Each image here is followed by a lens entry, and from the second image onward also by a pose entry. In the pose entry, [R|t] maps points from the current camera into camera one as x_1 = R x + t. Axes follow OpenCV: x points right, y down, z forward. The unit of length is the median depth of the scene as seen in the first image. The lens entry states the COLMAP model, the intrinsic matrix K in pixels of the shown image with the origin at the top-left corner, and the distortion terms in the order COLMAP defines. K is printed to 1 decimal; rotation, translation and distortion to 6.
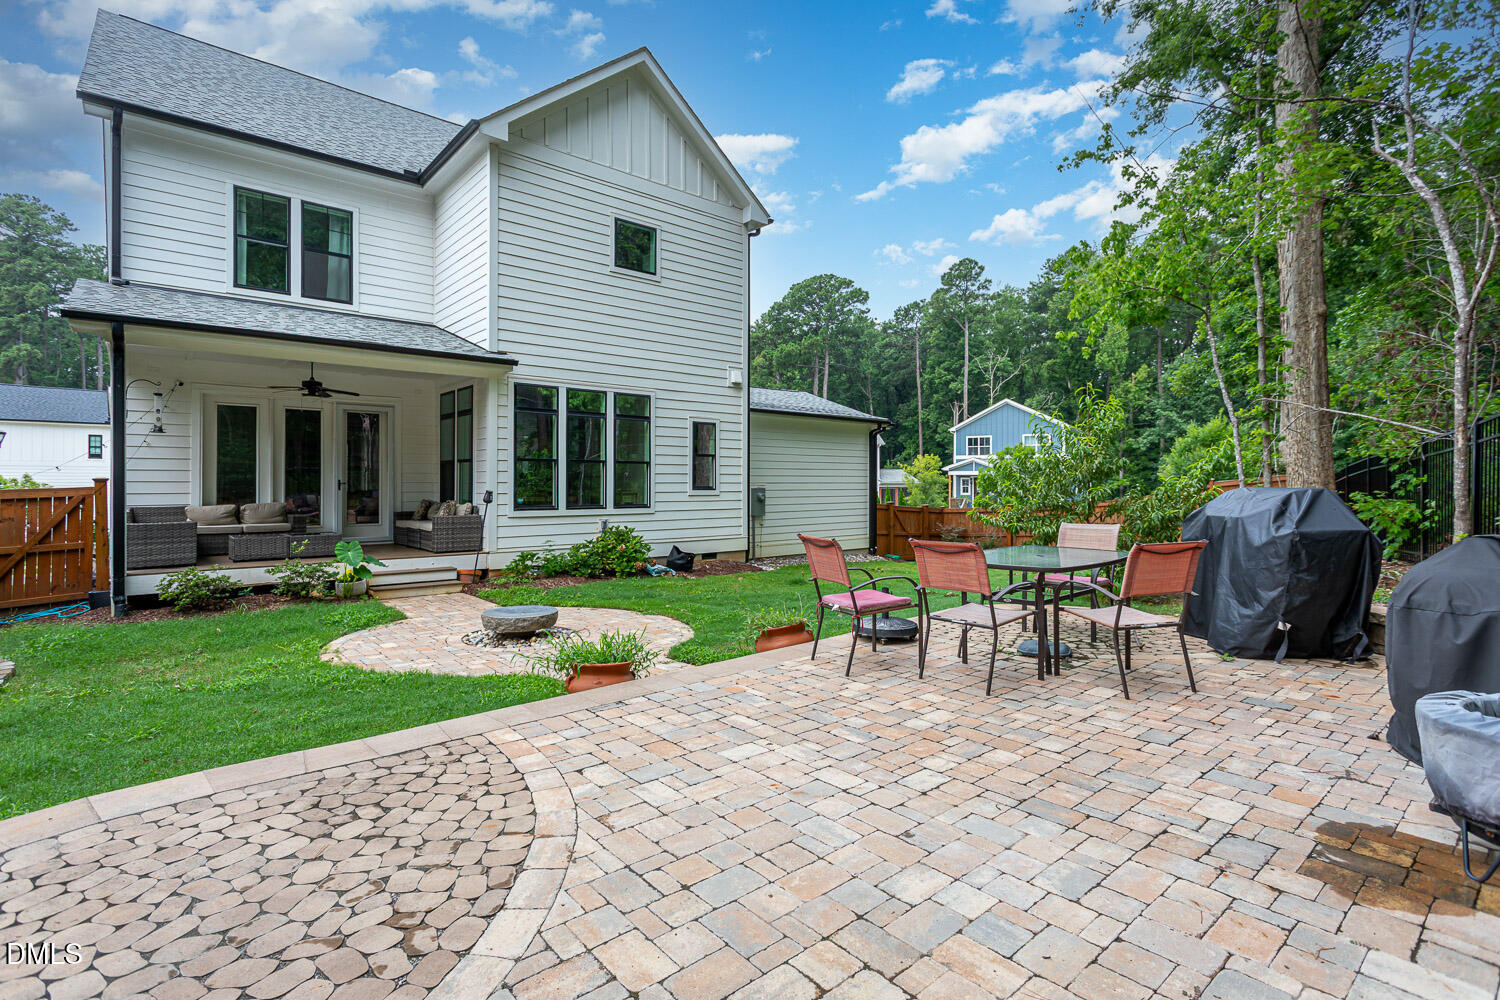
lens RADIAL K [[715.1, 0, 744.1], [0, 715.1, 485.8], [0, 0, 1]] dist [-0.001460, 0.000525]
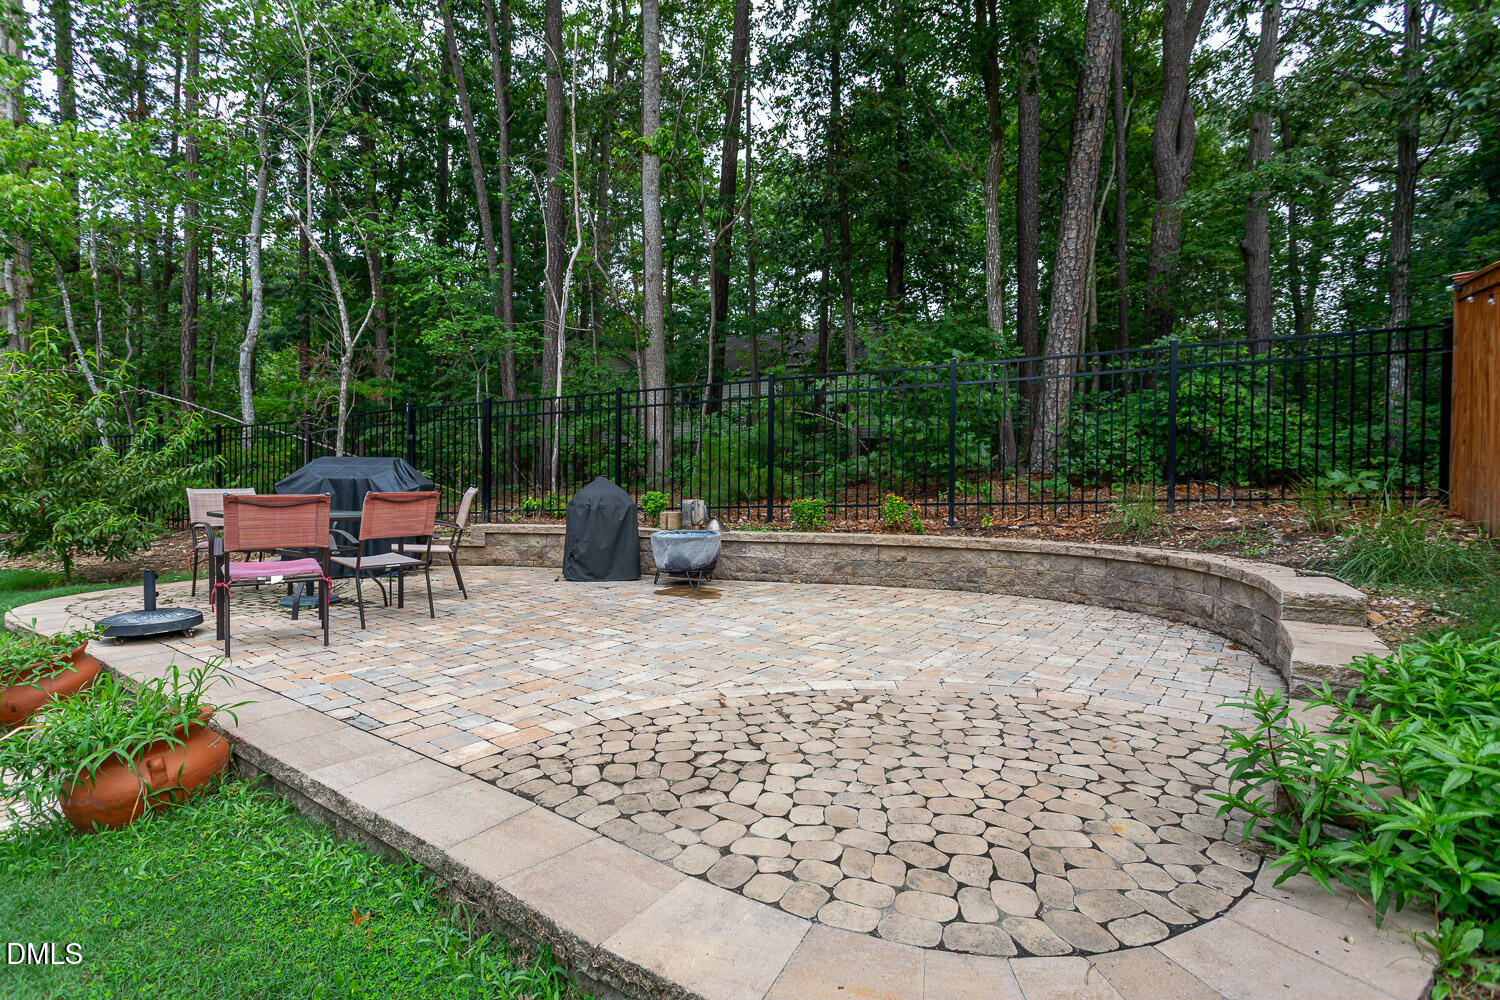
lens RADIAL K [[715.1, 0, 739.0], [0, 715.1, 495.7], [0, 0, 1]] dist [-0.001460, 0.000525]
pose [[-0.219159, -0.014378, 0.975583, -1.529829], [0.001124, 0.999887, 0.014989, 0.111770], [-0.975689, 0.004382, -0.219118, 1.246845]]
